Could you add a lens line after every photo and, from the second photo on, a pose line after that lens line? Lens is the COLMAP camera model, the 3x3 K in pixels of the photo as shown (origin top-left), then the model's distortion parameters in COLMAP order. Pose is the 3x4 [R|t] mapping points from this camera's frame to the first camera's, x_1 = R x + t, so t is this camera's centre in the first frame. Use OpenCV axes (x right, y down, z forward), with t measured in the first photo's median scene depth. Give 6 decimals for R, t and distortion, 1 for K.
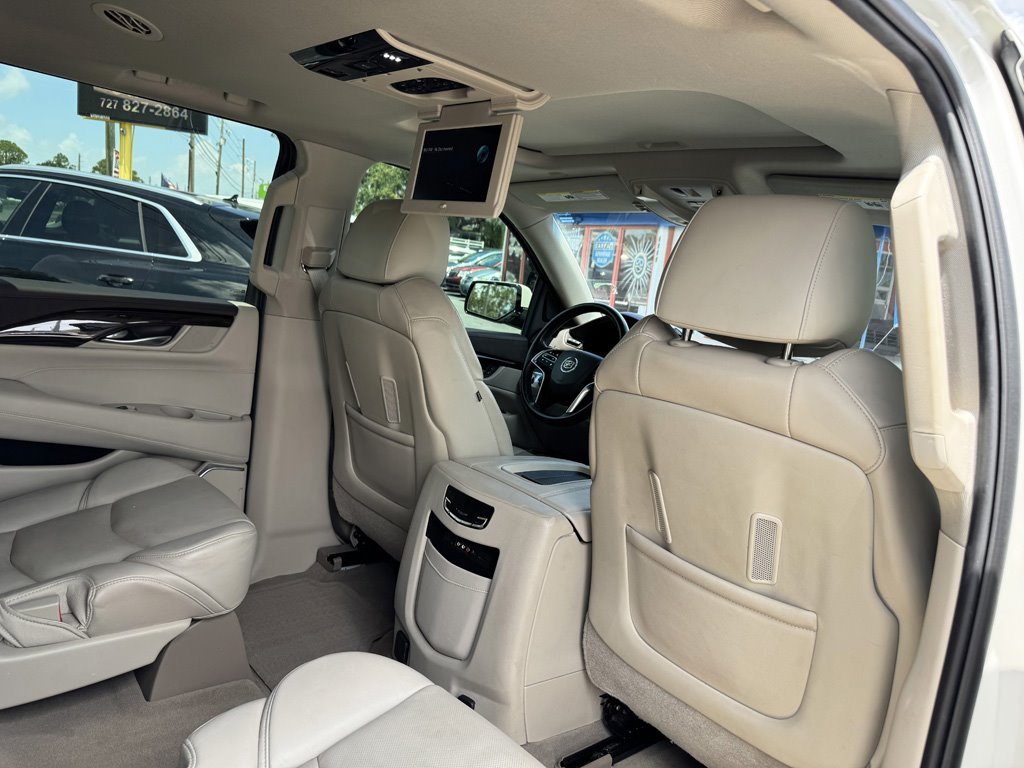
lens RADIAL K [[740.0, 0, 510.6], [0, 740.0, 378.4], [0, 0, 1]] dist [0.053311, -0.071968]
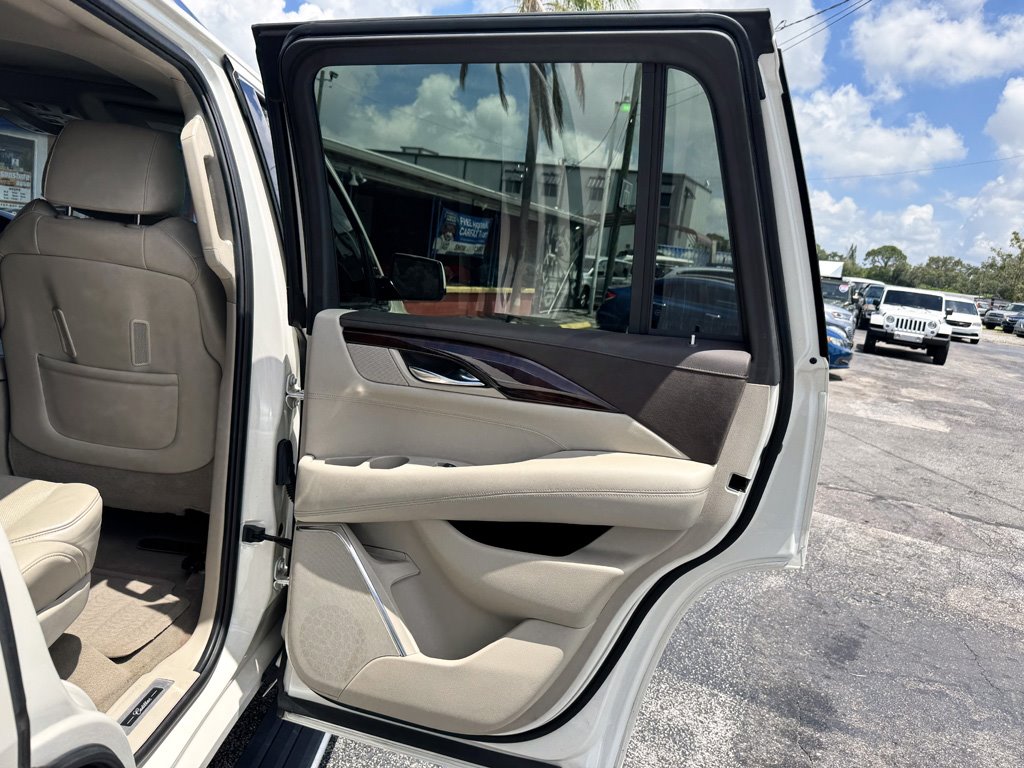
lens RADIAL K [[740.0, 0, 523.5], [0, 740.0, 370.1], [0, 0, 1]] dist [0.053311, -0.071968]
pose [[0.680509, -0.153108, 0.716565, -0.190750], [0.078586, 0.987535, 0.136375, 0.087028], [-0.728513, -0.036493, 0.684059, -0.515083]]
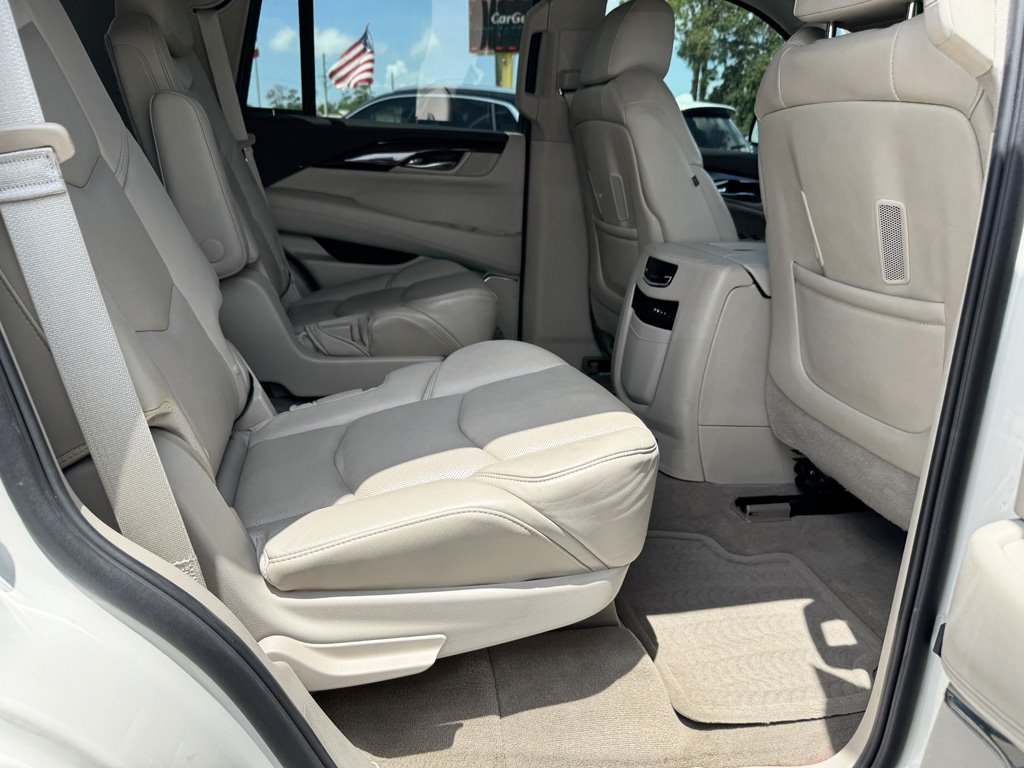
lens RADIAL K [[740.0, 0, 511.8], [0, 740.0, 382.9], [0, 0, 1]] dist [0.053311, -0.071968]
pose [[0.882416, 0.042958, -0.468504, 0.245793], [0.009205, 0.994055, 0.108485, 0.202362], [0.470379, -0.100041, 0.876776, -0.063448]]
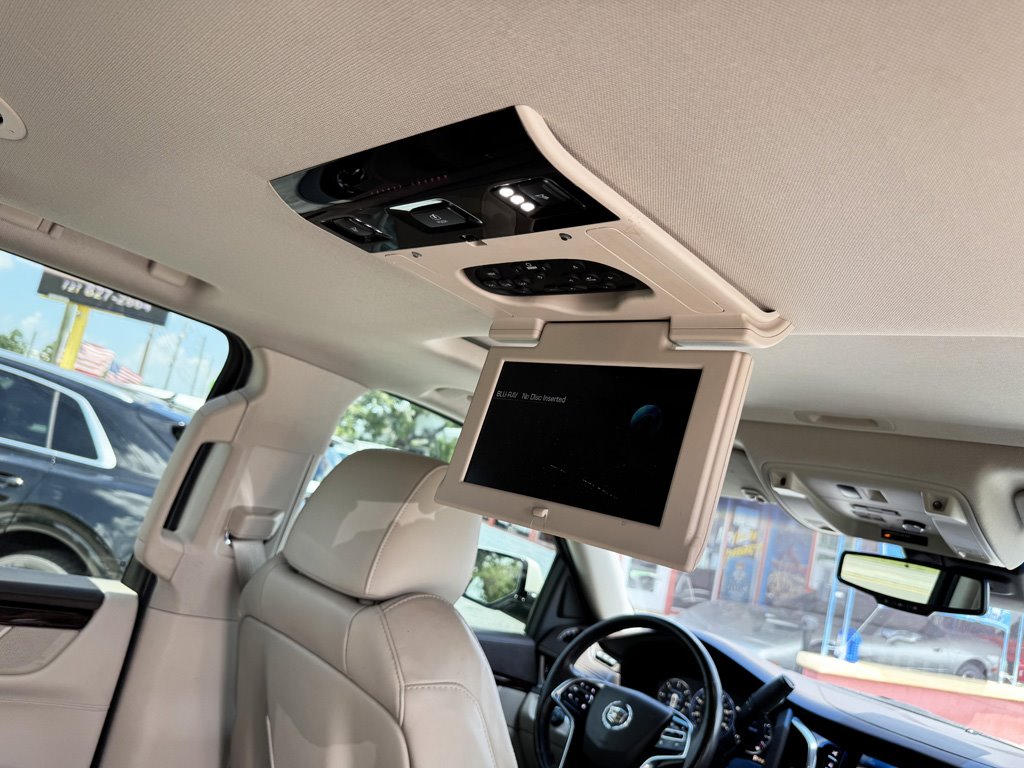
lens RADIAL K [[718.4, 0, 526.7], [0, 718.4, 368.5], [0, 0, 1]] dist [-0.004554, -0.024859]
pose [[0.989510, 0.111016, 0.092437, -0.125122], [-0.077601, 0.948191, -0.308077, -0.146530], [-0.121849, 0.297672, 0.946860, 0.441711]]
